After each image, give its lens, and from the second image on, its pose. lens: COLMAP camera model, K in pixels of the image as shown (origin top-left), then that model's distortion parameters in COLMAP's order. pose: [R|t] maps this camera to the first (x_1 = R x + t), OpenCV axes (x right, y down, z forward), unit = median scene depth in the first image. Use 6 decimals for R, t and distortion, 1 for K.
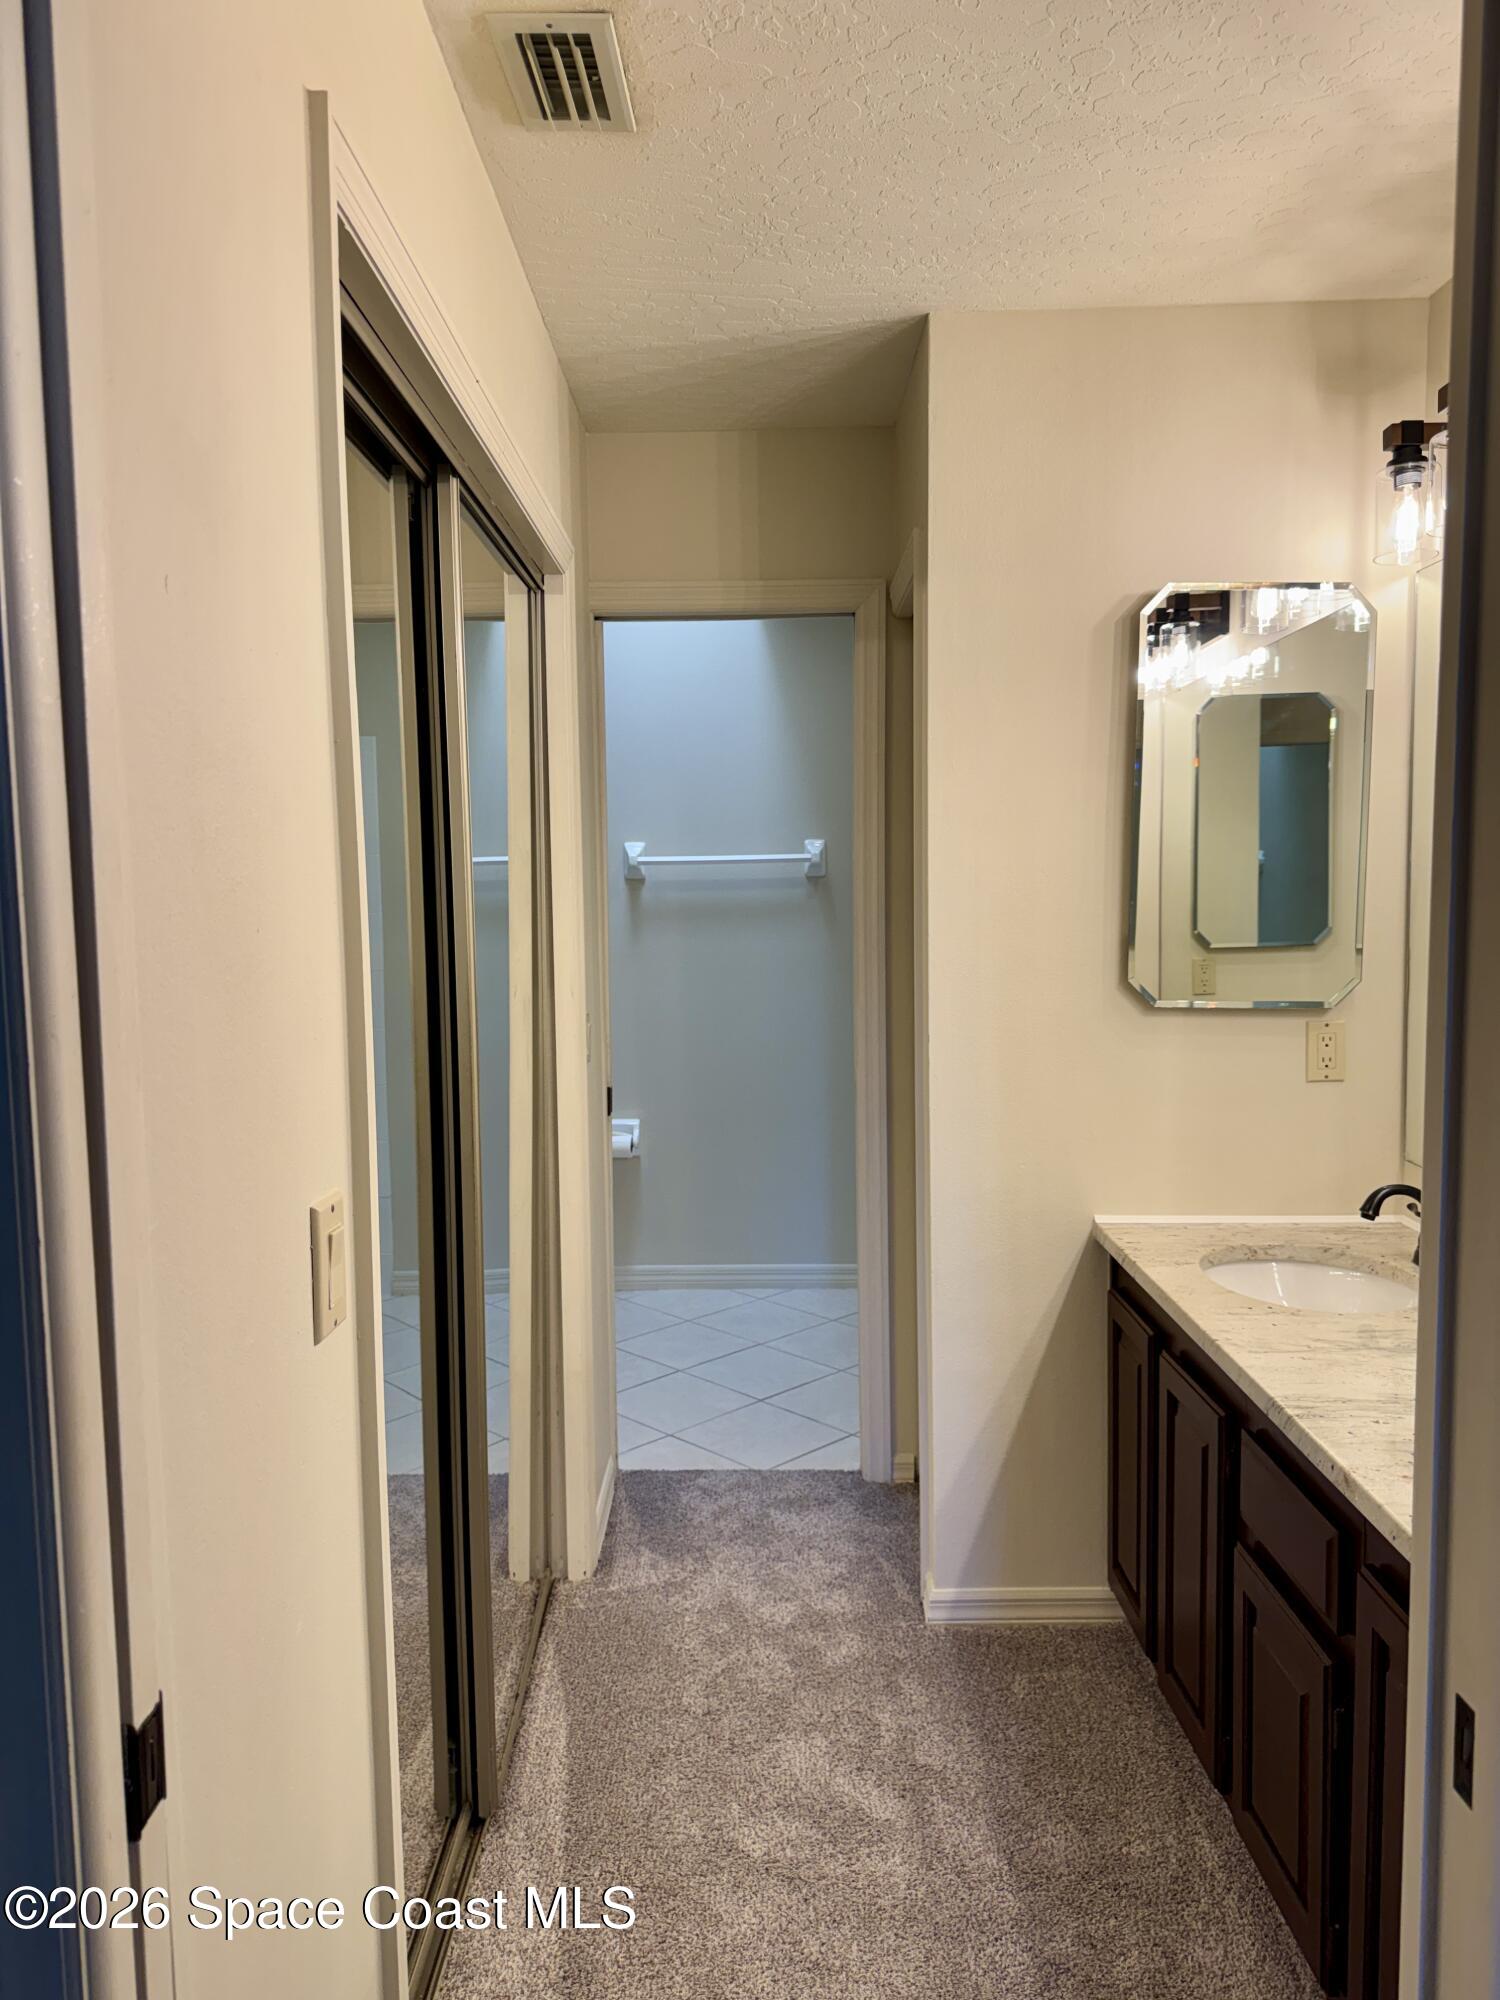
lens RADIAL K [[1388.6, 0, 749.1], [0, 1388.6, 987.8], [0, 0, 1]] dist [-0.027960, -0.004778]
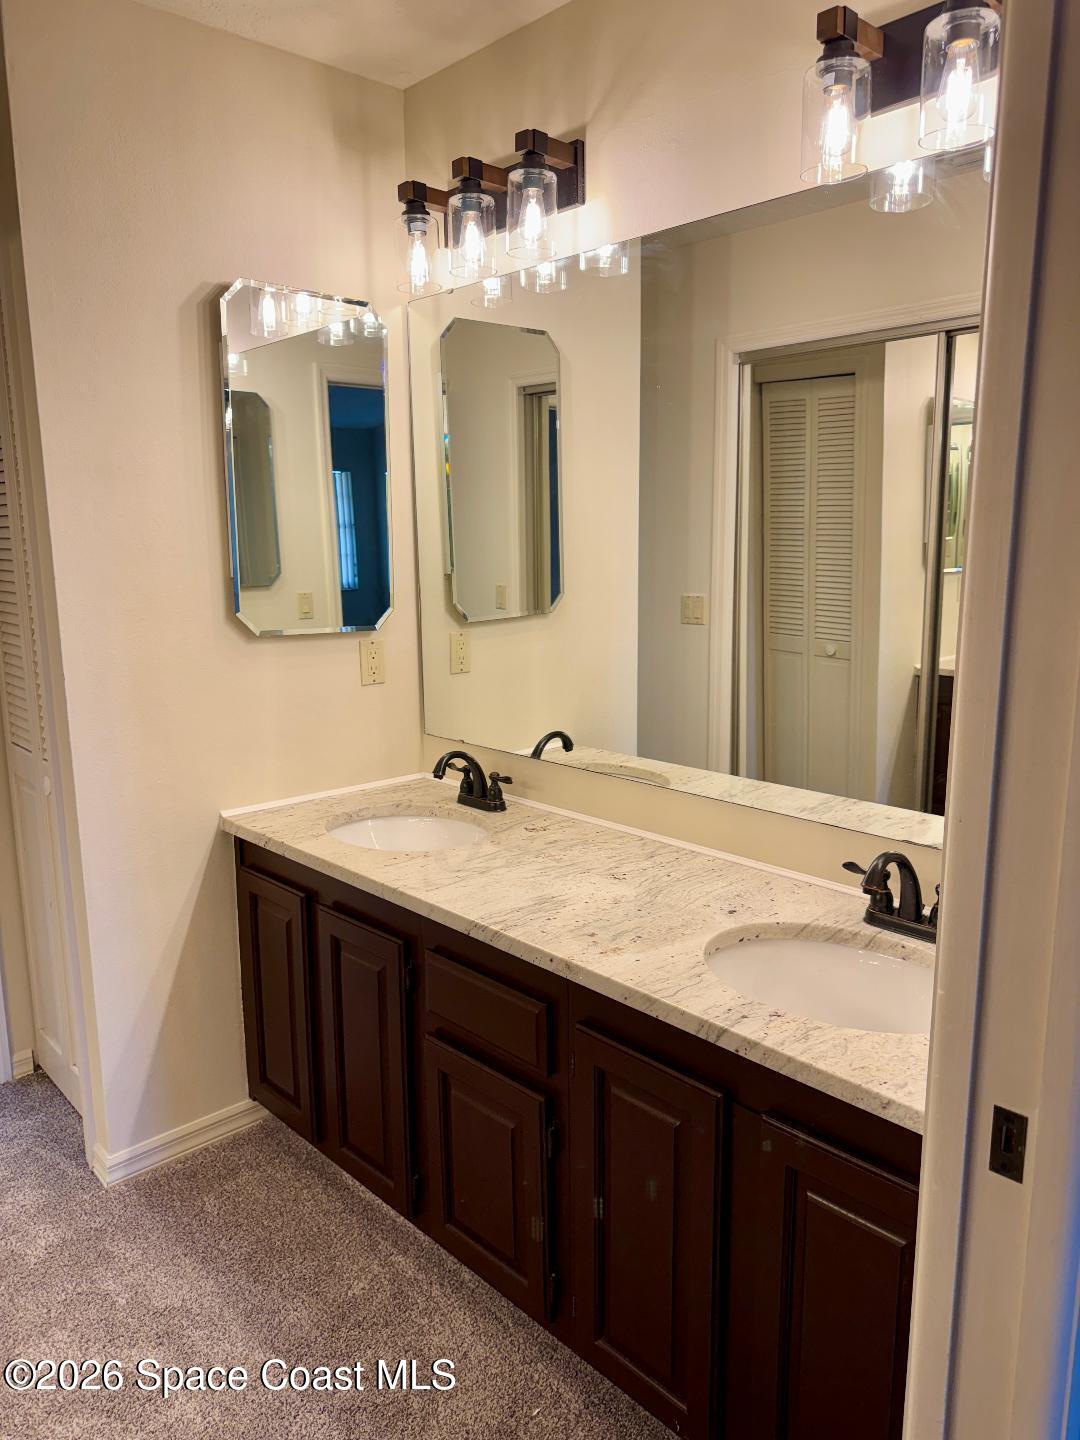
lens RADIAL K [[1003.8, 0, 544.5], [0, 1003.8, 714.1], [0, 0, 1]] dist [0.002016, -0.017752]
pose [[0.720450, -0.112178, 0.684374, -0.150424], [0.049356, 0.992622, 0.110747, -0.003002], [-0.691748, -0.046009, 0.720671, 0.189915]]
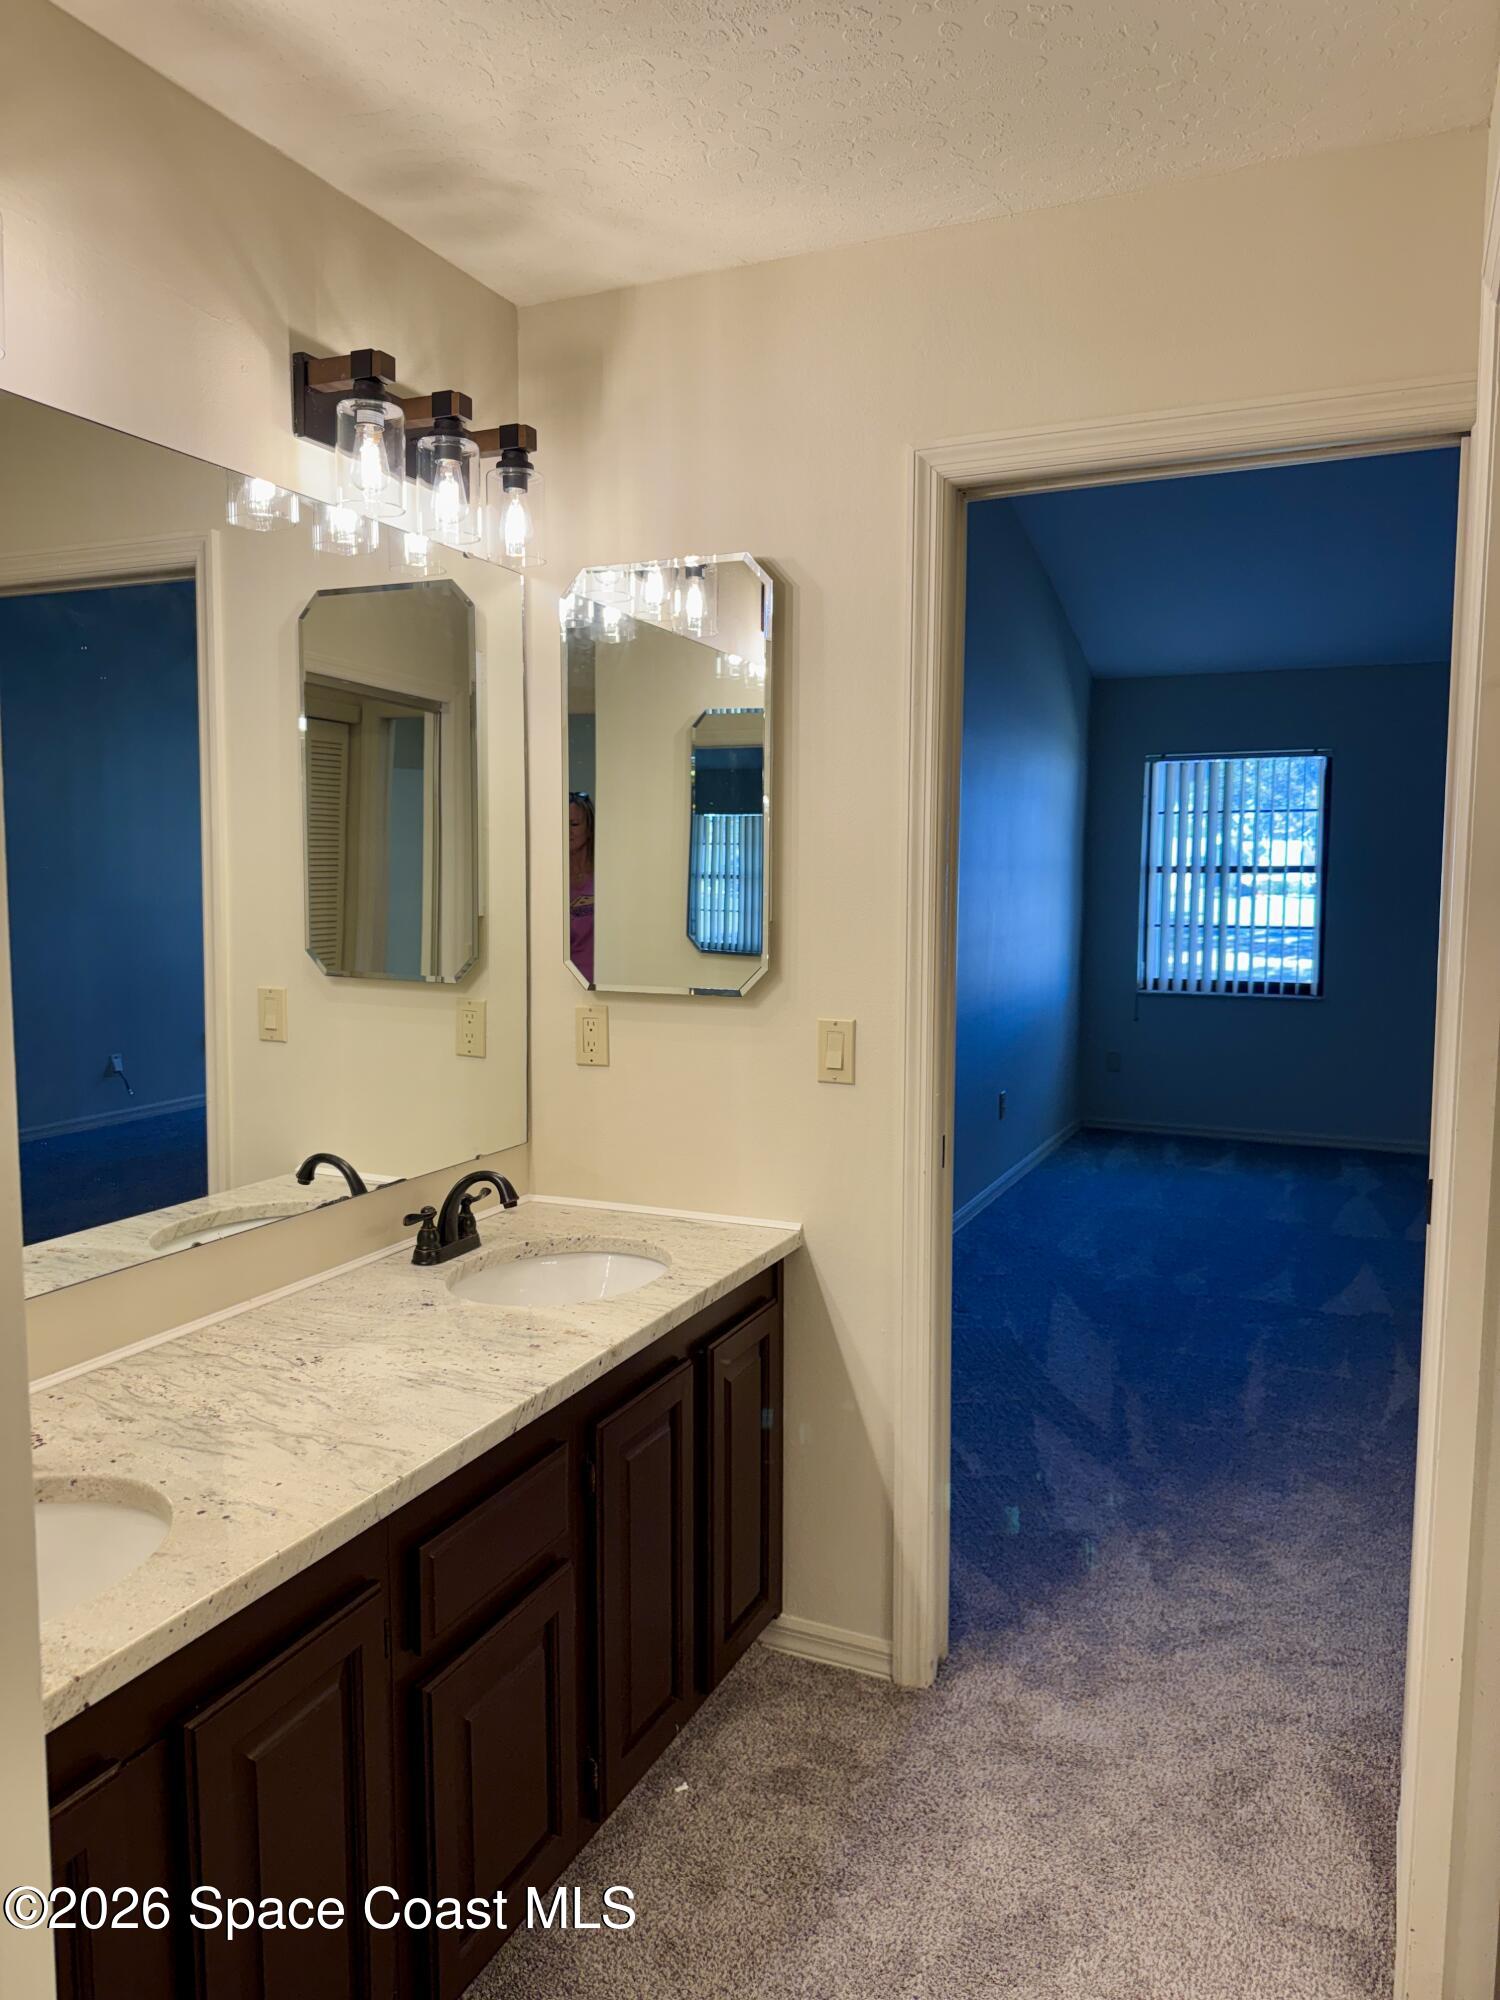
lens RADIAL K [[1388.6, 0, 761.3], [0, 1388.6, 993.9], [0, 0, 1]] dist [-0.027960, -0.004778]
pose [[-0.914278, -0.026593, 0.404214, -0.111350], [0.040471, 0.986854, 0.156464, -0.092288], [-0.403061, 0.159410, -0.901183, 1.254265]]
